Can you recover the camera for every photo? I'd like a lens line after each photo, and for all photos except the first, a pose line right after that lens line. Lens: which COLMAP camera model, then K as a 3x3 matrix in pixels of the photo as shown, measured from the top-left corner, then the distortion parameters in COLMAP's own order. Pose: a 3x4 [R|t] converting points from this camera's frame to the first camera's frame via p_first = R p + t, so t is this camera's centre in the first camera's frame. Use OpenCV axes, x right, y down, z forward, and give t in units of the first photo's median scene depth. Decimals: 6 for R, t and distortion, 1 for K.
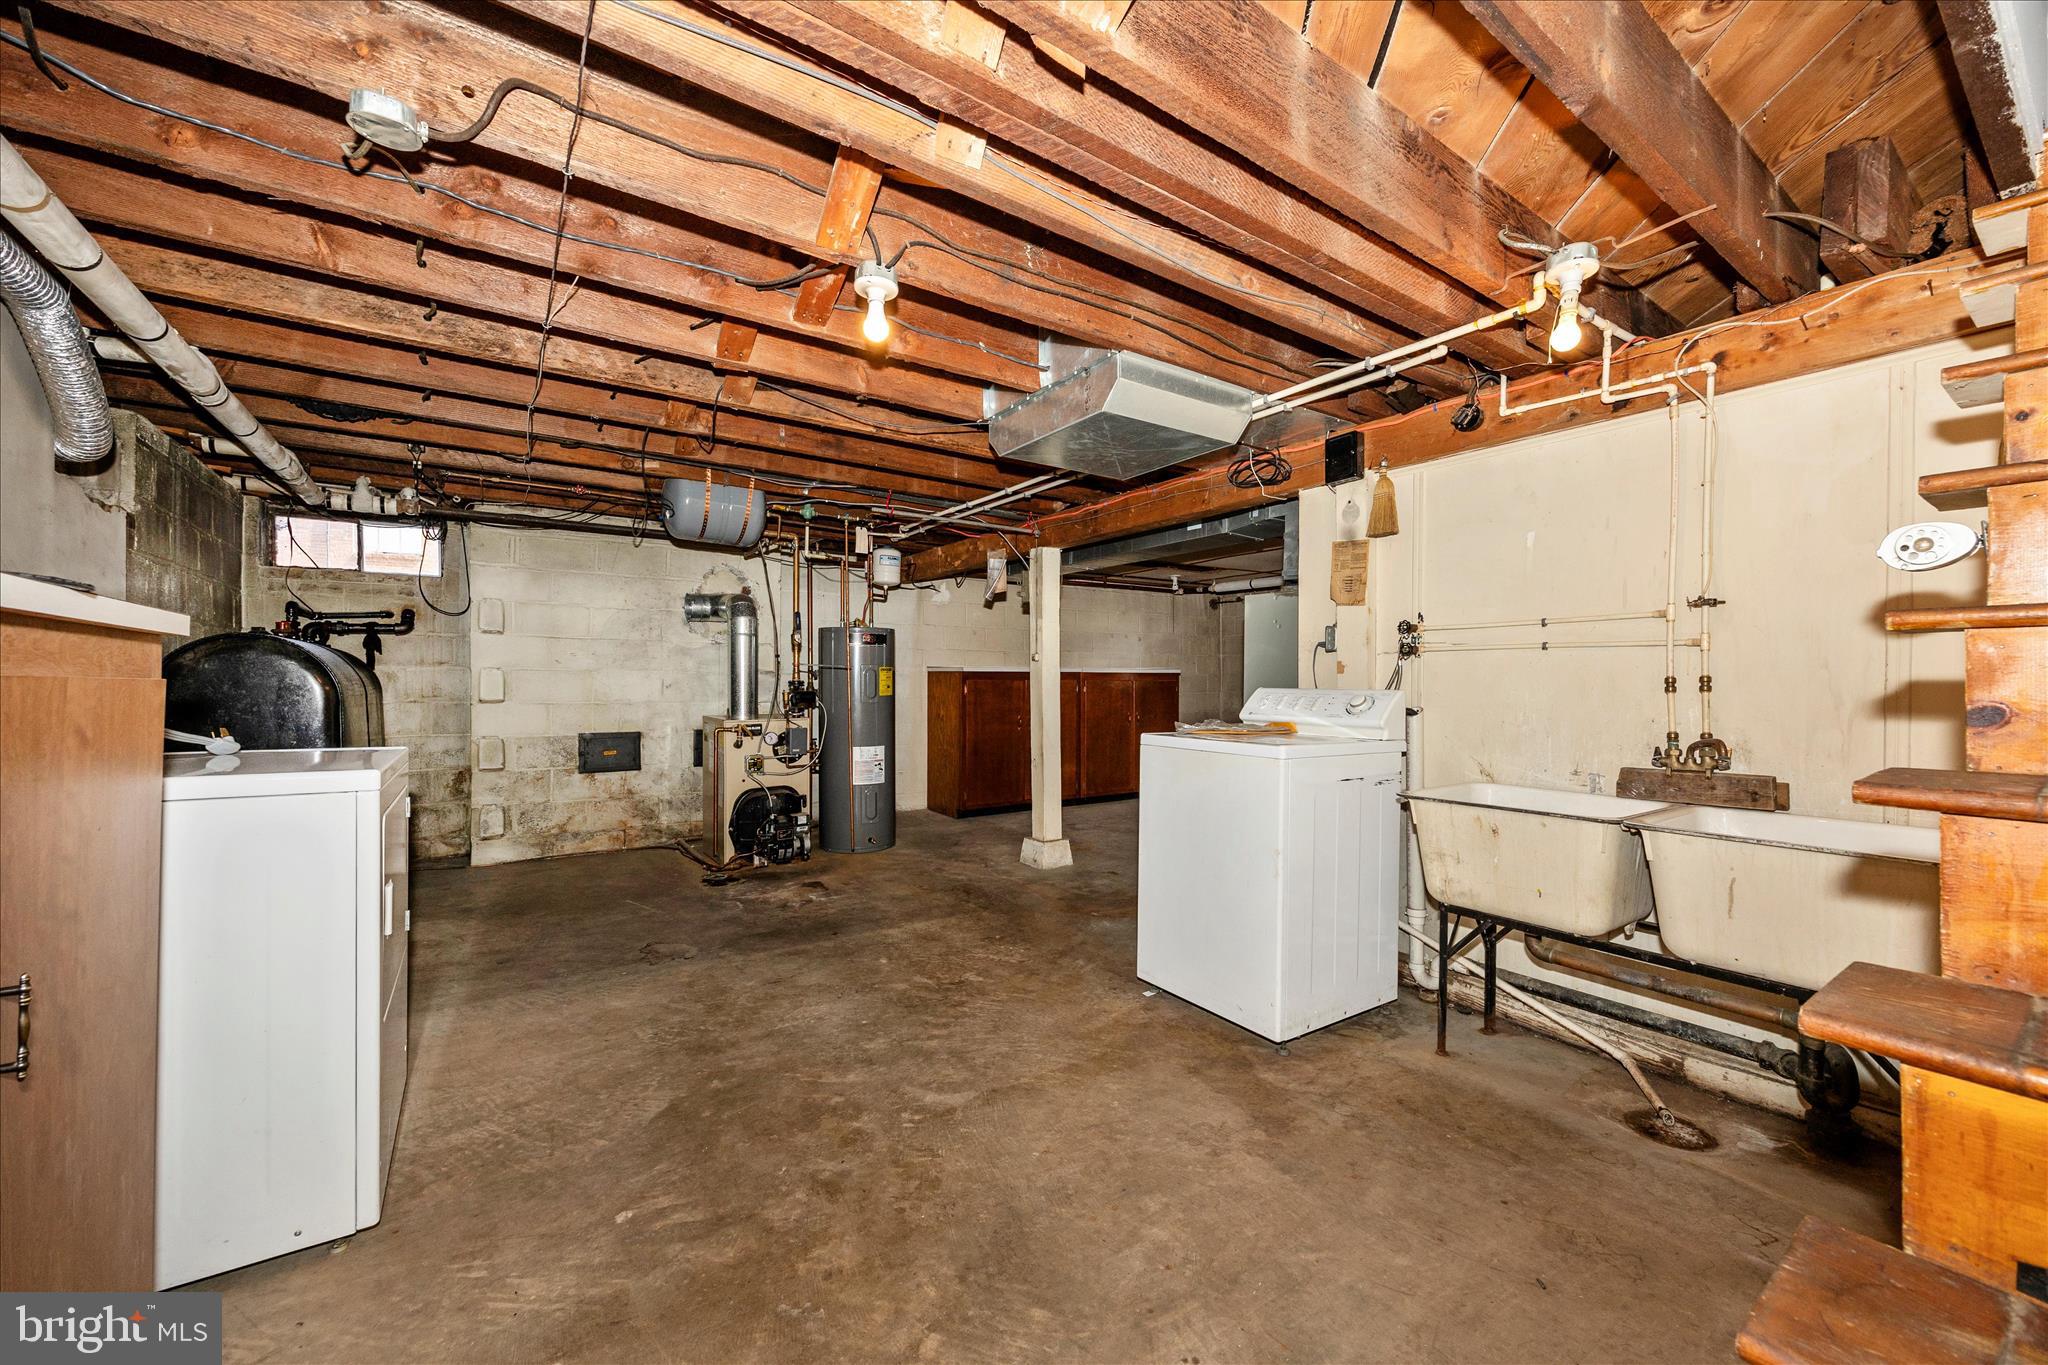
lens RADIAL K [[786.3, 0, 1037.2], [0, 786.3, 680.2], [0, 0, 1]] dist [-0.000197, 0.000664]
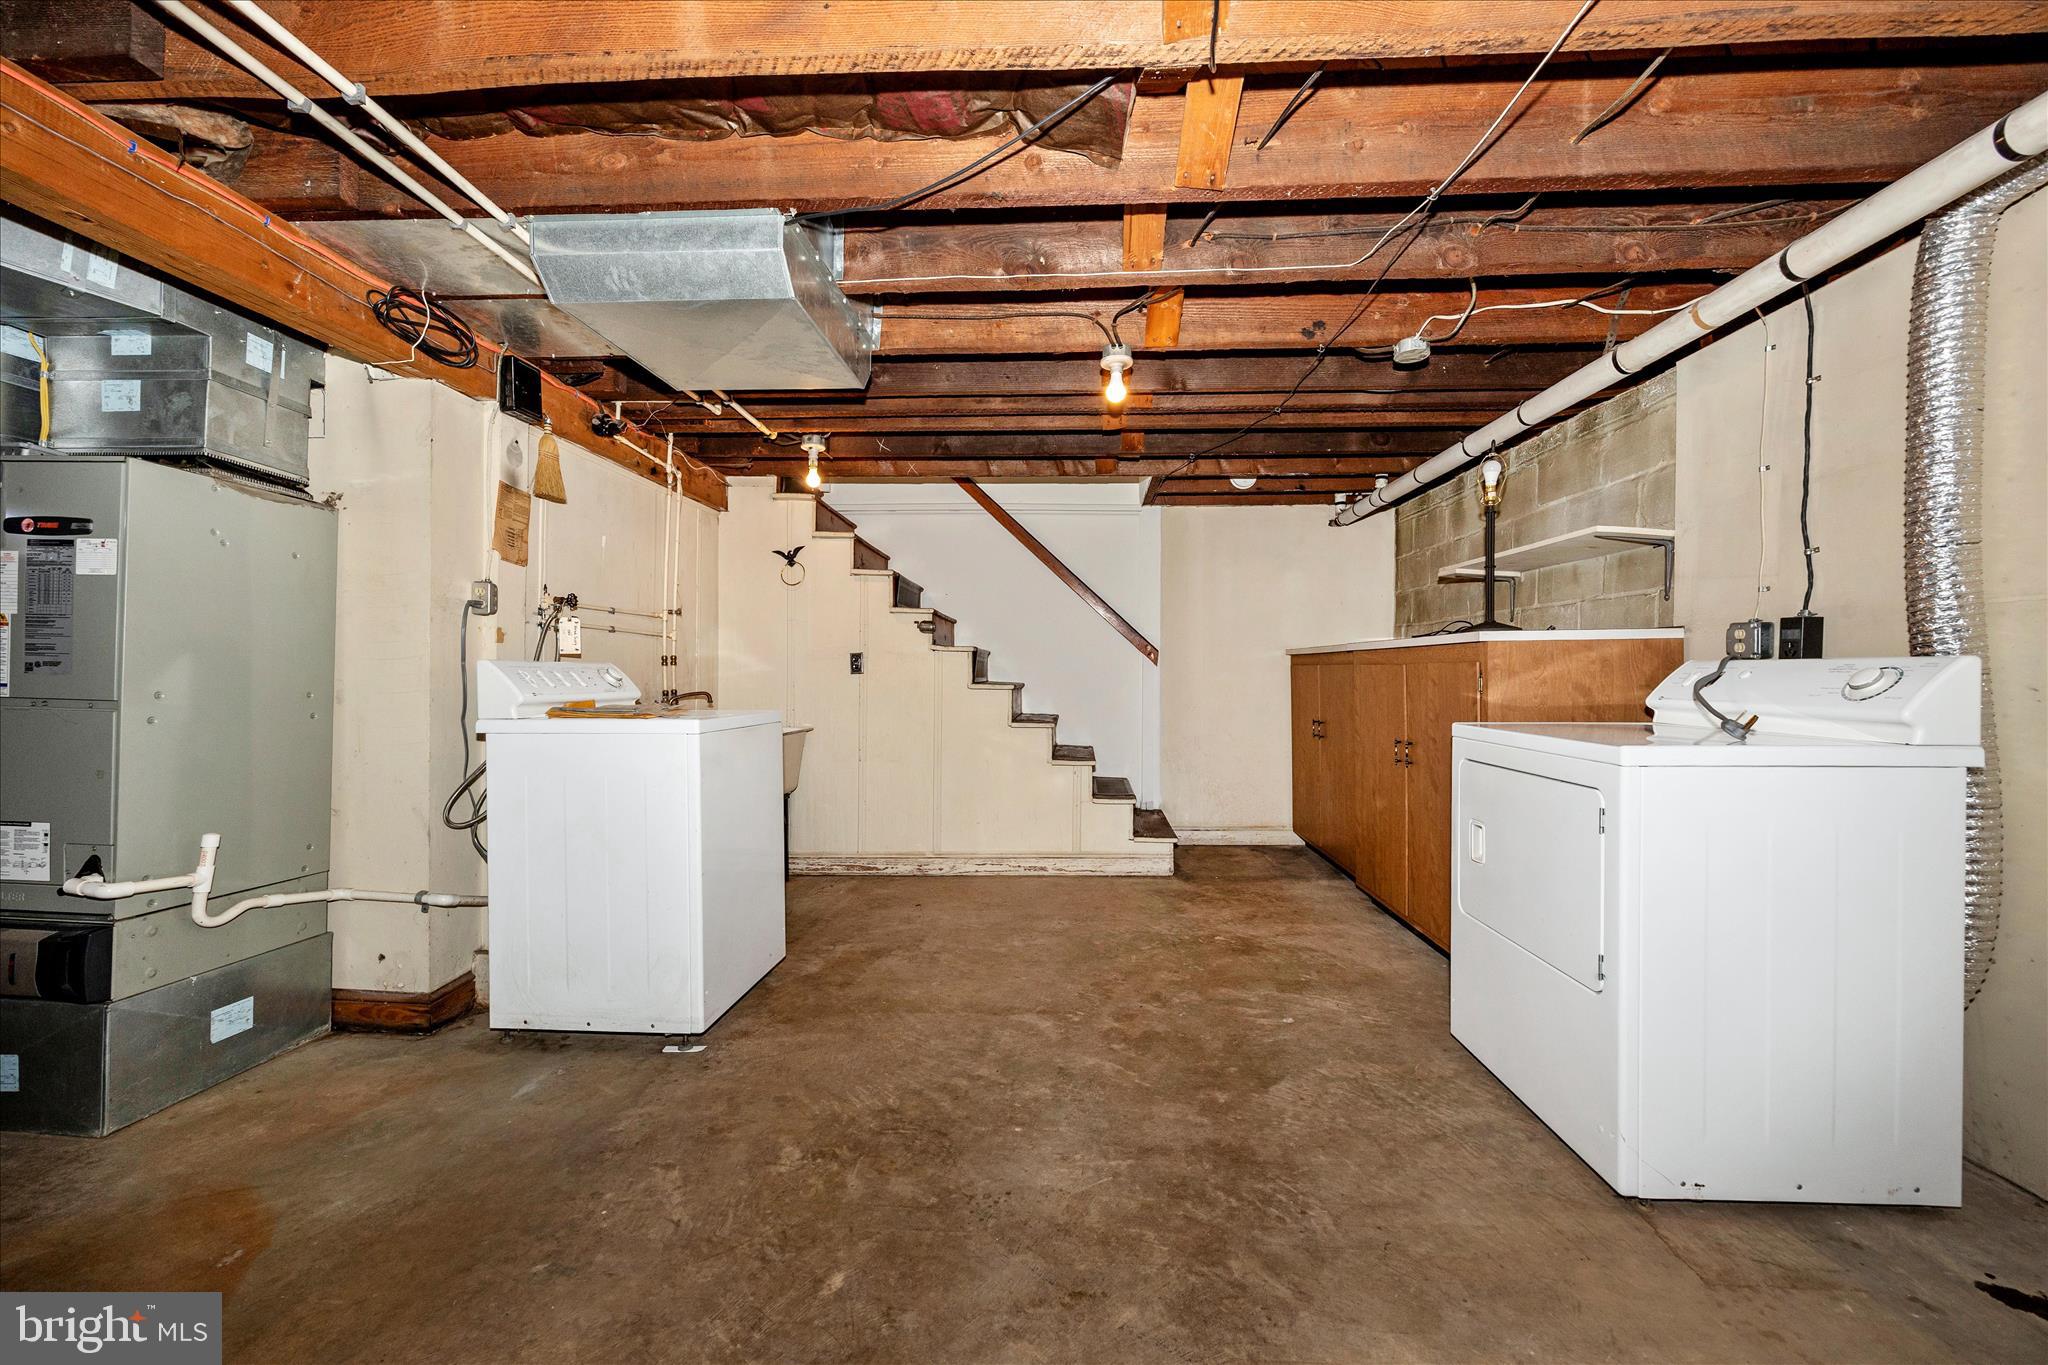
lens RADIAL K [[786.3, 0, 1037.1], [0, 786.3, 677.8], [0, 0, 1]] dist [-0.000197, 0.000664]
pose [[-0.788190, -0.009170, 0.615363, -0.774619], [-0.009718, 0.999950, 0.002454, 0.028122], [-0.615355, -0.004046, -0.788240, 1.801444]]
